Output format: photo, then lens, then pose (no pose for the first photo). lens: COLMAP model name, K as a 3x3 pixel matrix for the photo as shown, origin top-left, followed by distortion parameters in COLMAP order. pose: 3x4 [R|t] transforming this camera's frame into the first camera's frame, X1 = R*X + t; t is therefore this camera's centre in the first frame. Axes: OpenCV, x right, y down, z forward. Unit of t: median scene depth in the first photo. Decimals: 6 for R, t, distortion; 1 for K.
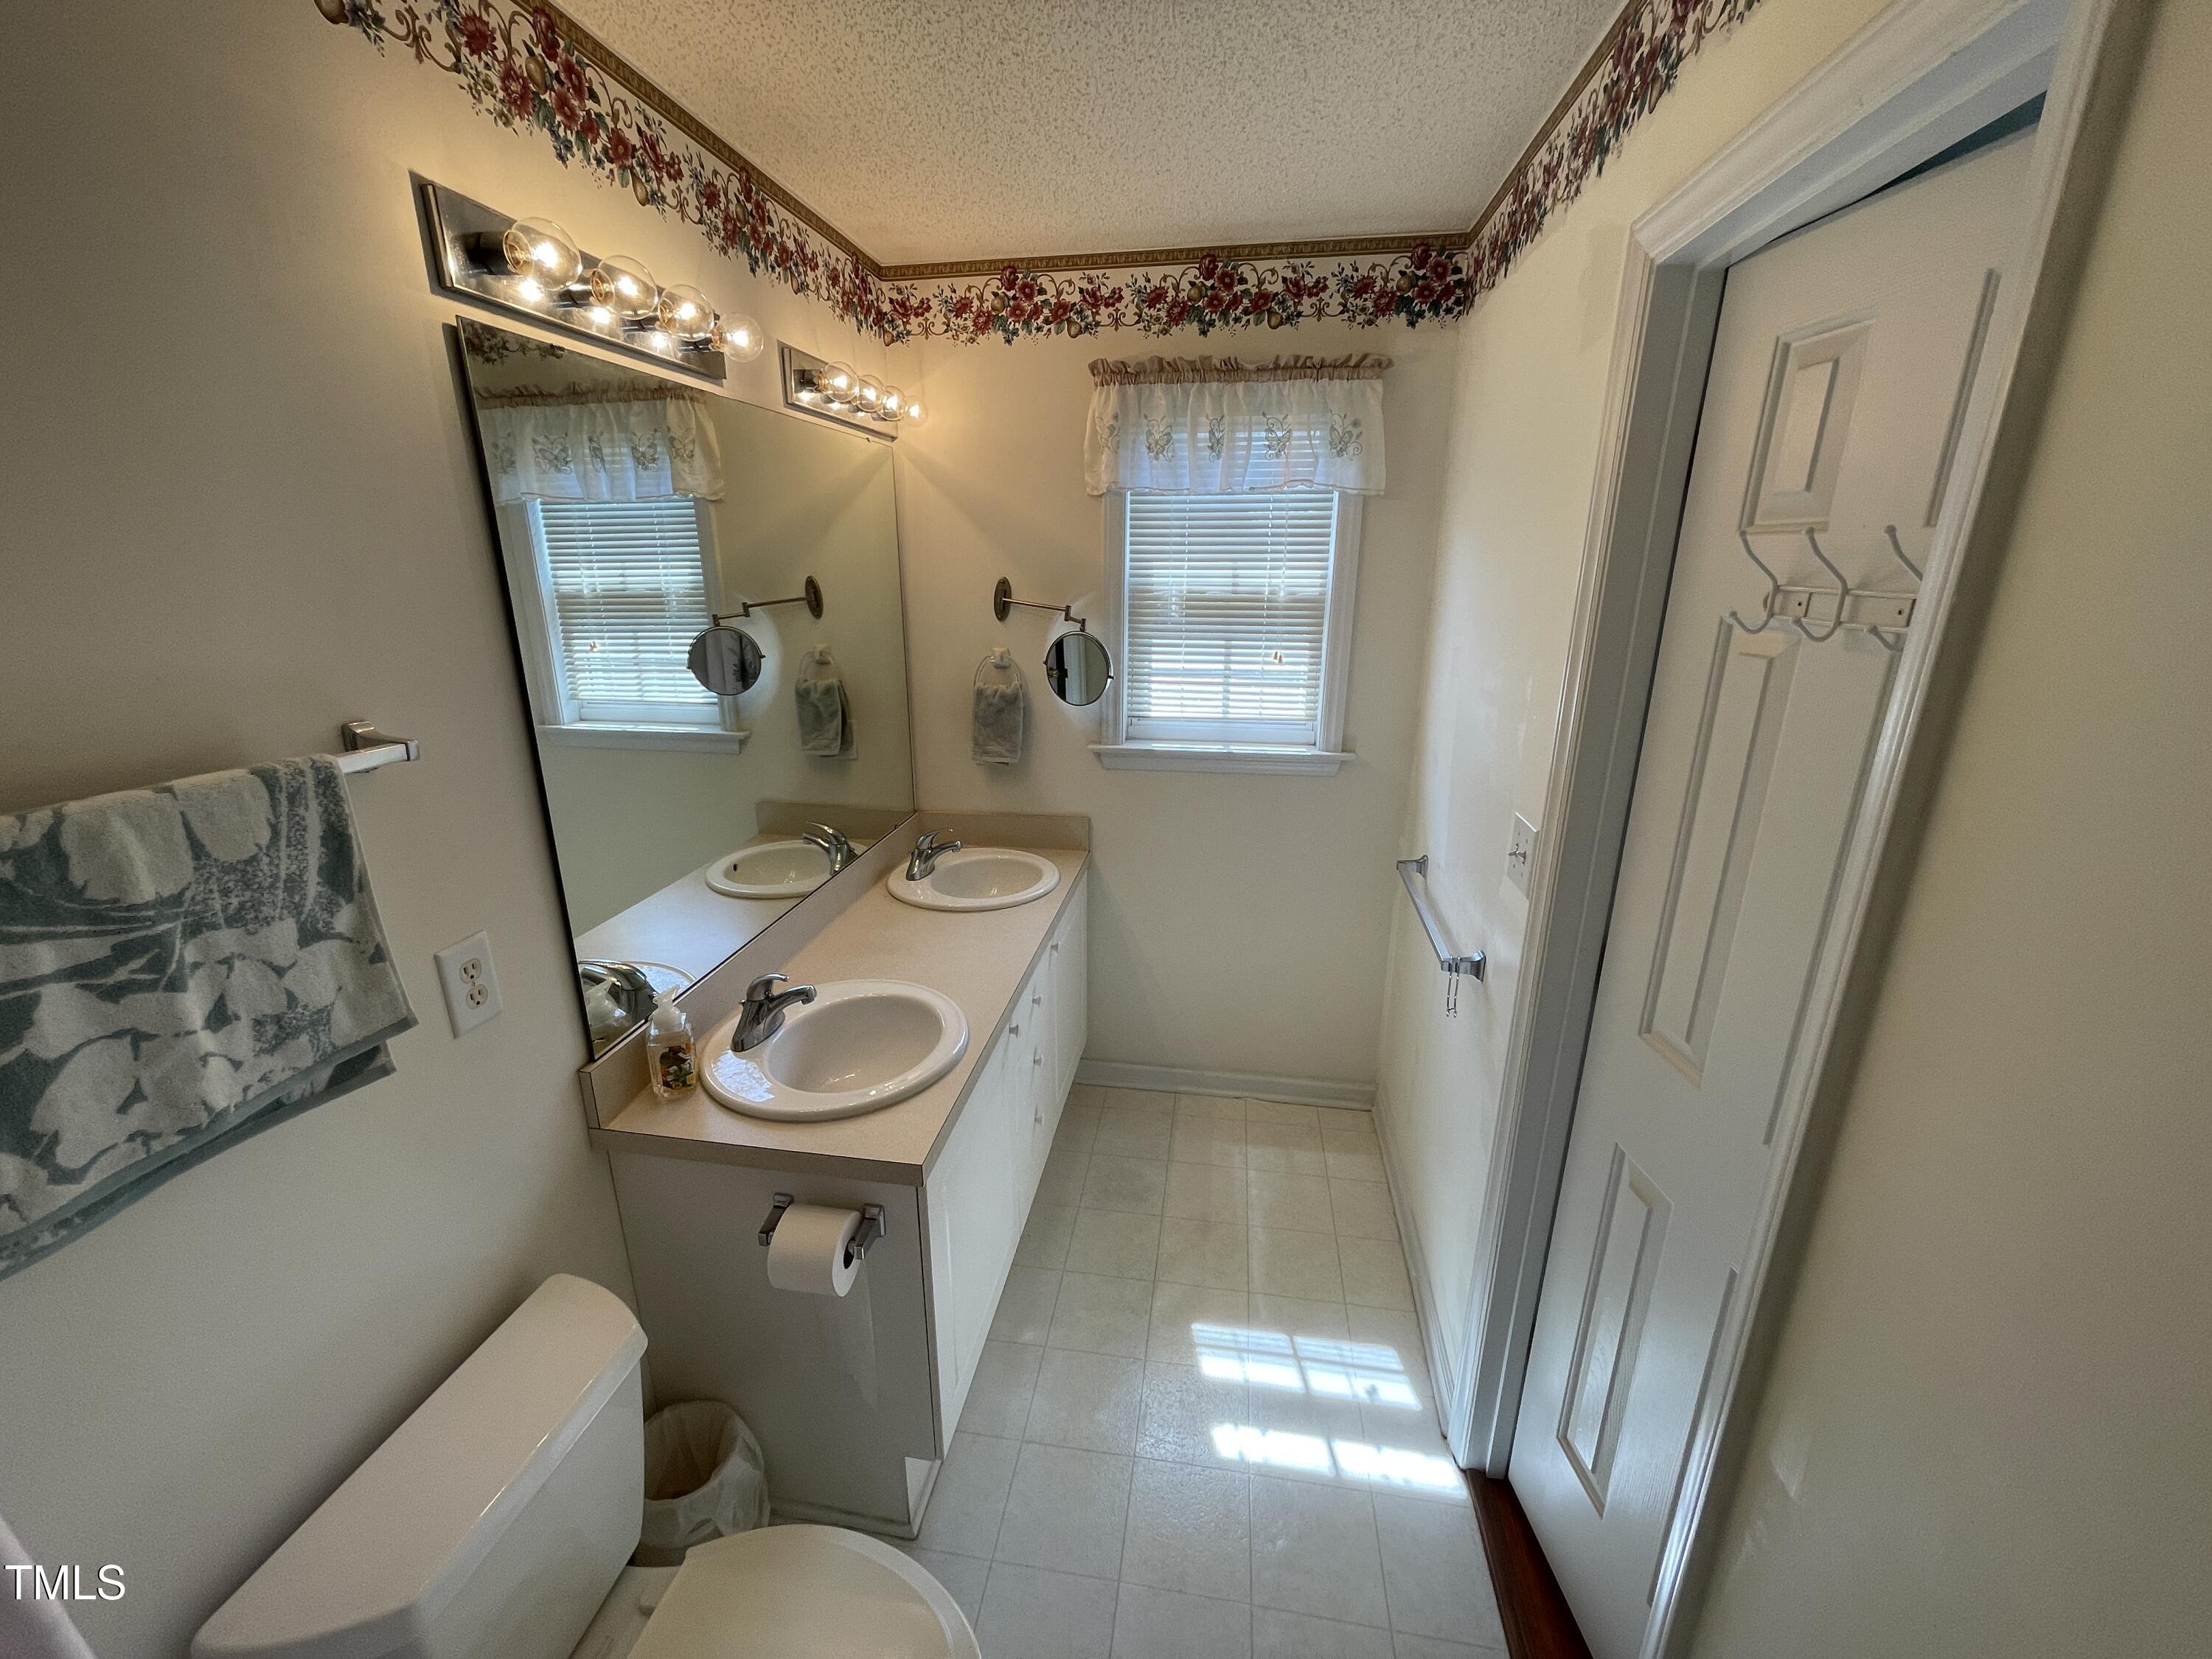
lens RADIAL K [[890.5, 0, 1089.5], [0, 890.5, 823.4], [0, 0, 1]] dist [-0.002829, 0.000638]
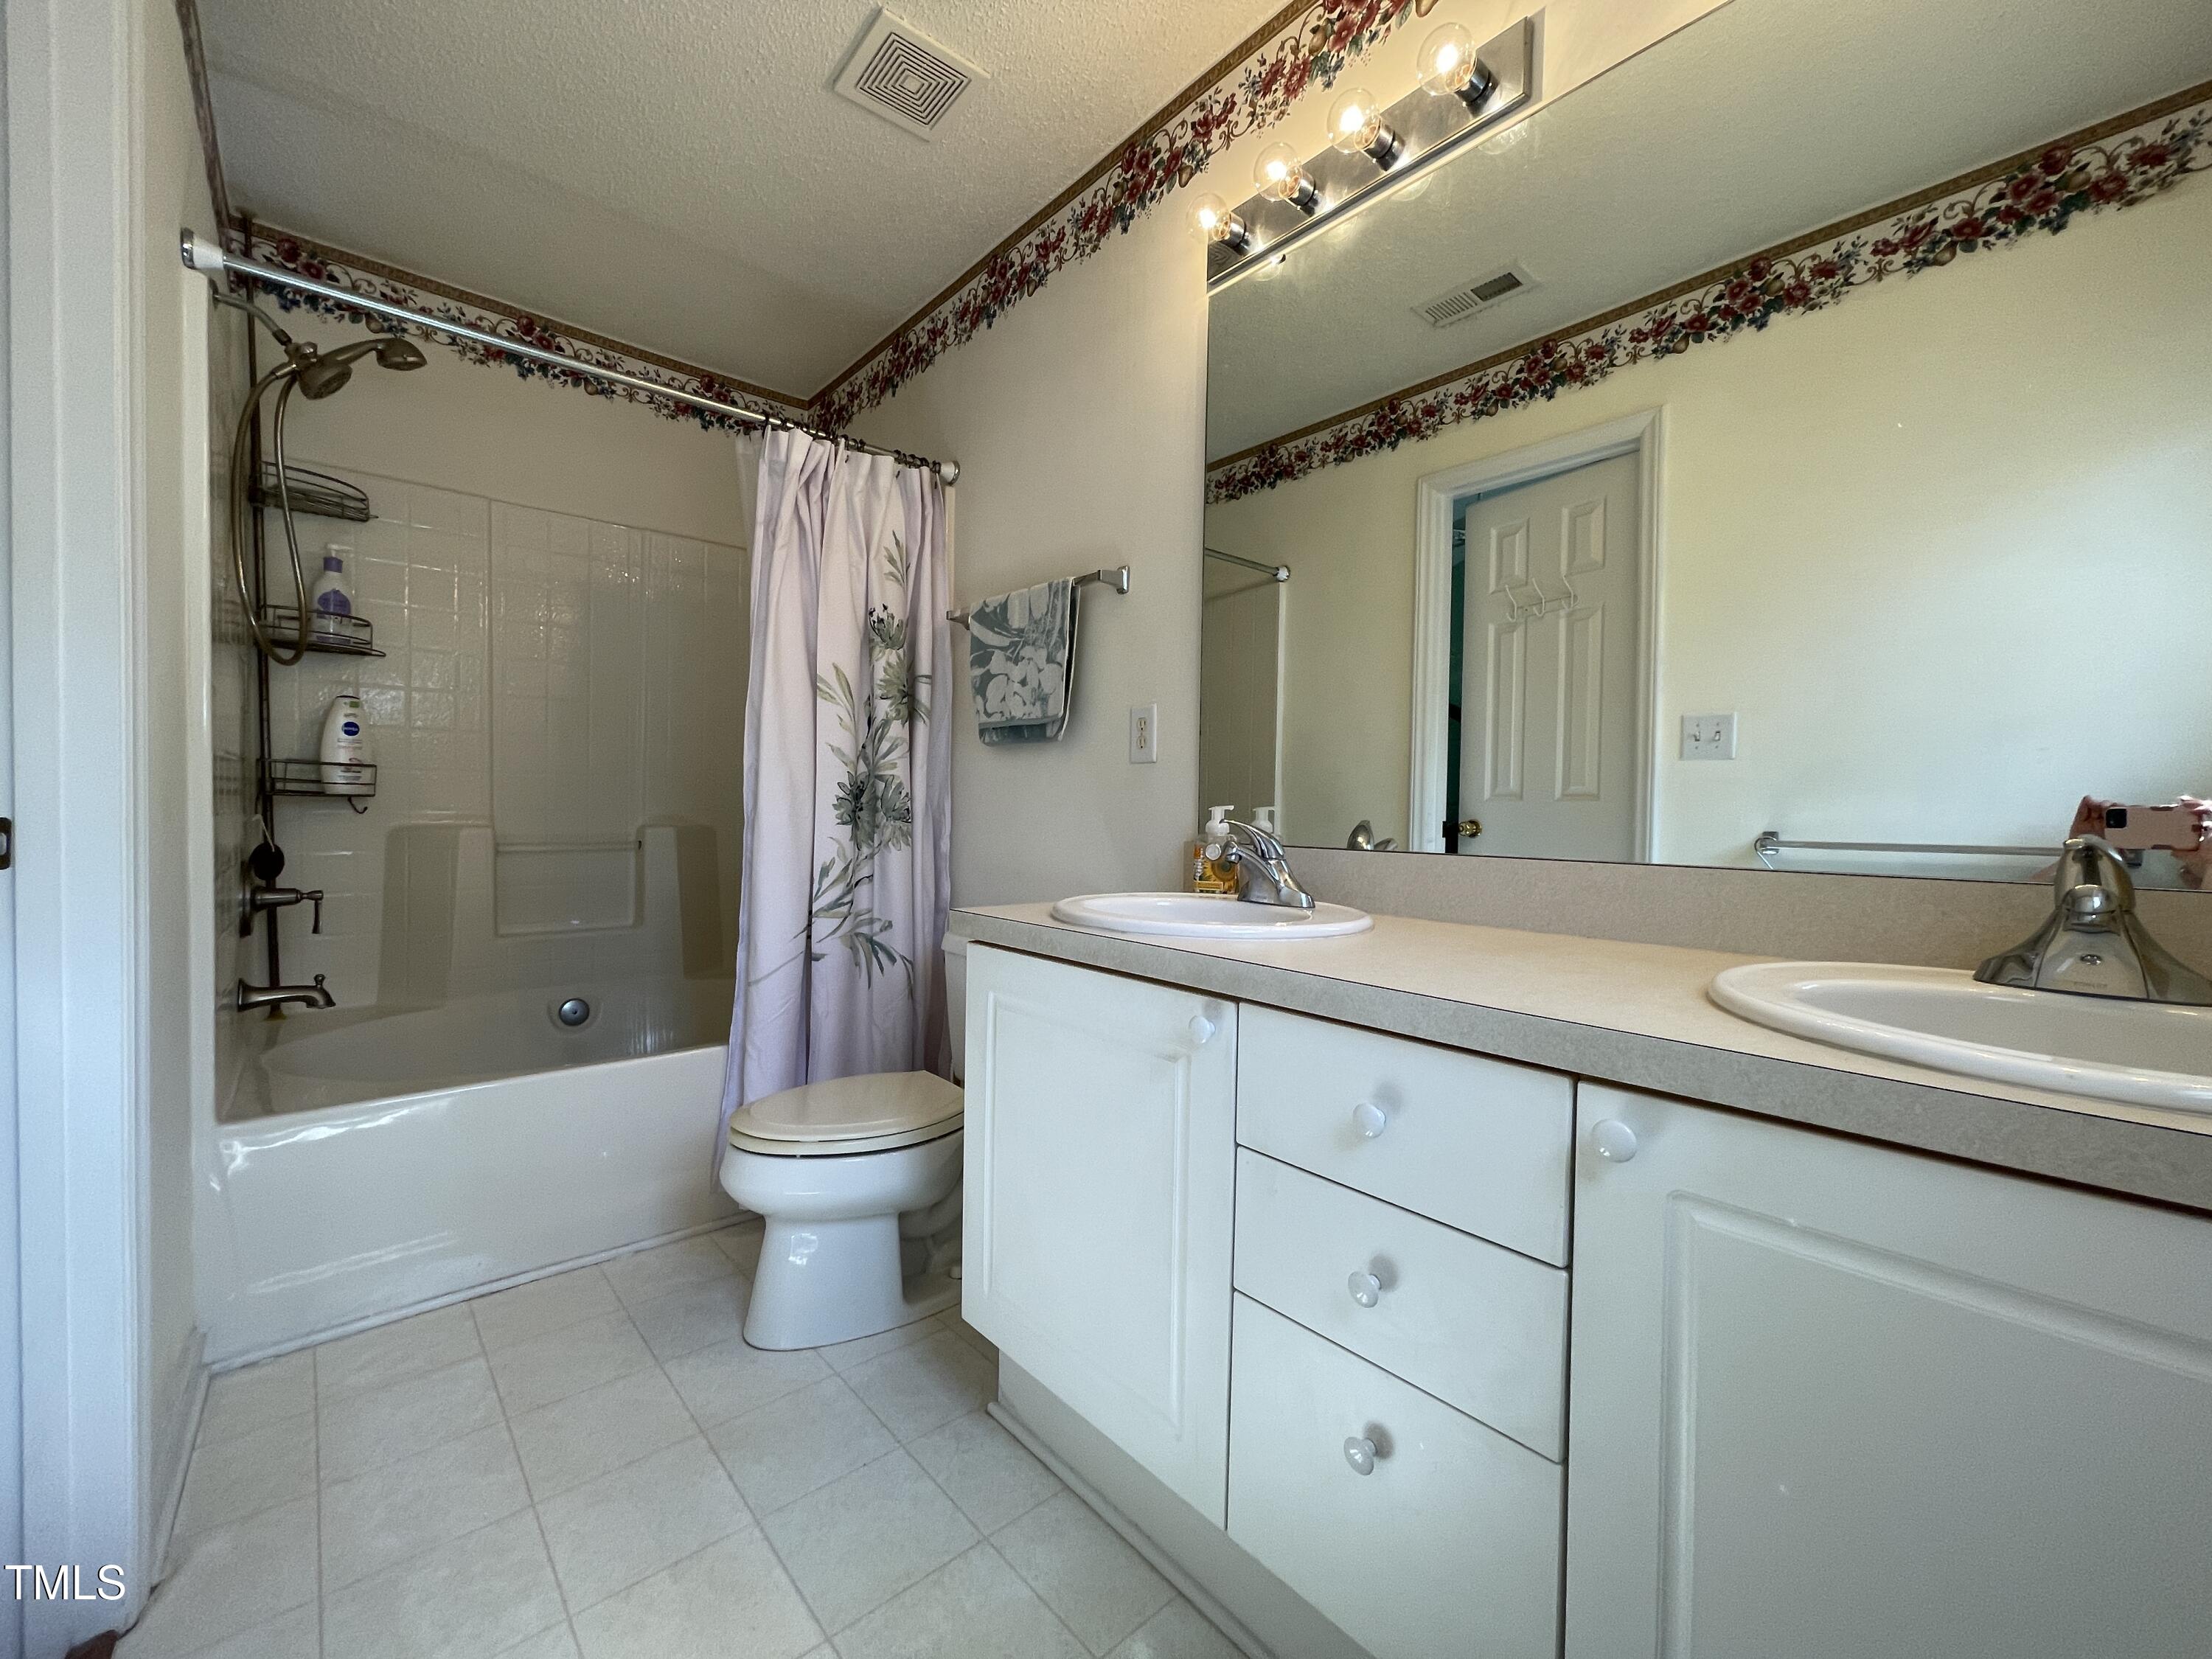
lens RADIAL K [[890.5, 0, 1091.9], [0, 890.5, 827.8], [0, 0, 1]] dist [-0.002829, 0.000638]
pose [[-0.640582, 0.002430, -0.767886, 0.421009], [-0.236243, 0.950871, 0.200086, 0.032101], [0.730646, 0.309579, -0.608536, 1.418901]]
